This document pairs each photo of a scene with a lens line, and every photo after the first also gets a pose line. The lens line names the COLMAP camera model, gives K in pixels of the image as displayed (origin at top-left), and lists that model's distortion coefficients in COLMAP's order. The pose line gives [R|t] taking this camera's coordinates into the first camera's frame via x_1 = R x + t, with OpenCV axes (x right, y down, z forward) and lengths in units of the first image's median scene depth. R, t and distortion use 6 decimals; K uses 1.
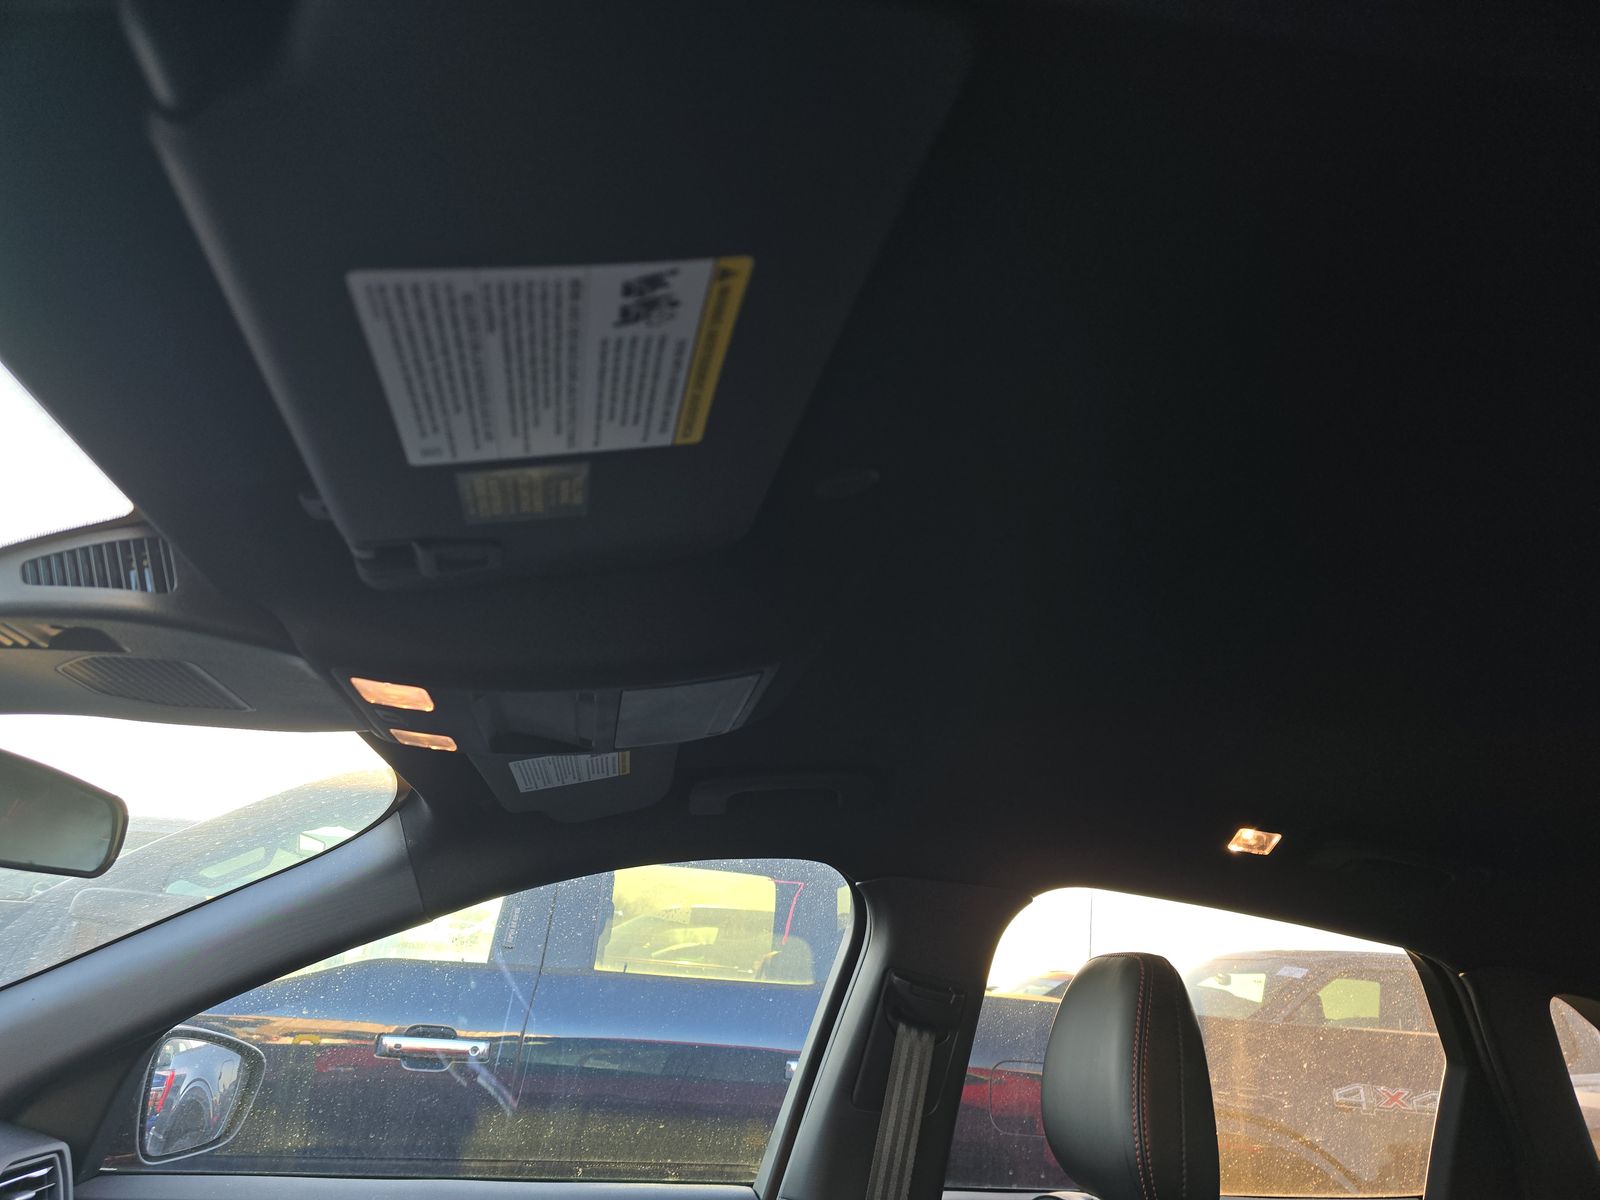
lens RADIAL K [[1086.4, 0, 798.8], [0, 1086.4, 596.3], [0, 0, 1]] dist [0.013756, -0.003683]
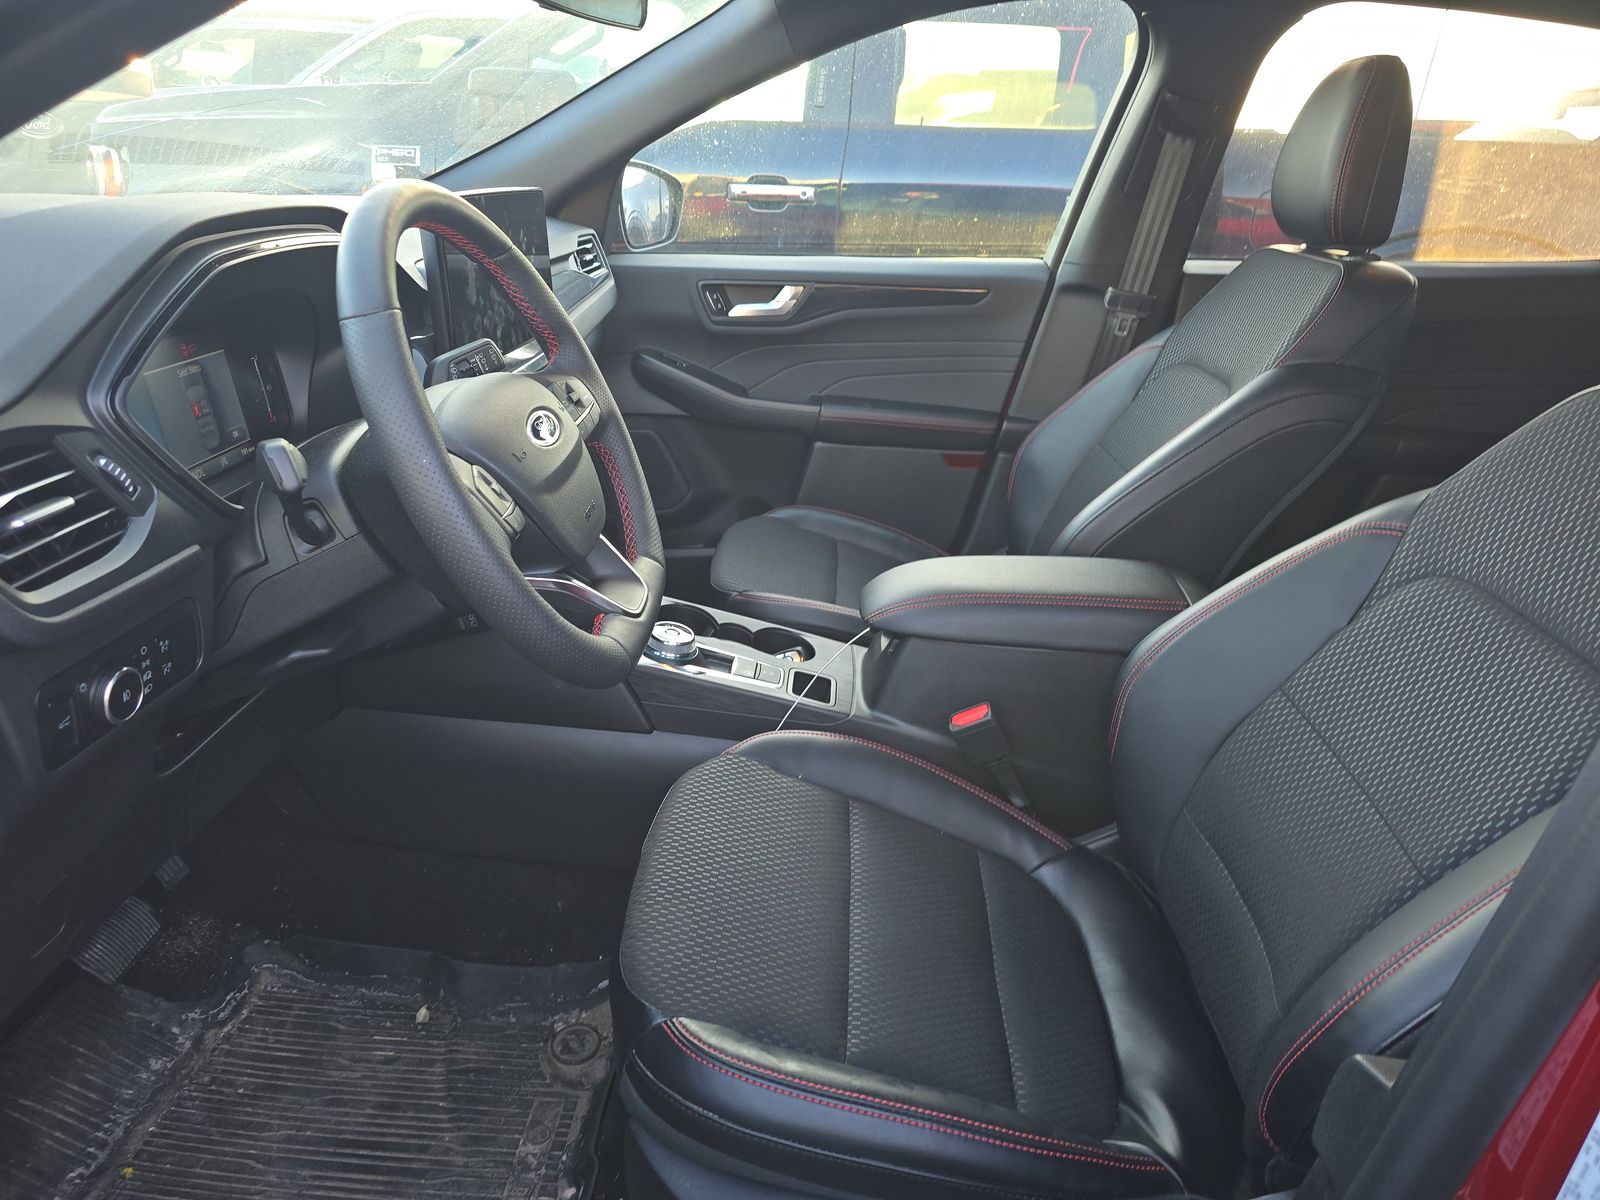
lens RADIAL K [[1086.4, 0, 793.3], [0, 1086.4, 596.6], [0, 0, 1]] dist [0.013756, -0.003683]
pose [[0.971604, 0.050713, -0.231114, -0.008347], [0.114912, 0.752703, 0.648254, -0.067307], [0.206836, -0.656404, 0.725502, -0.341669]]
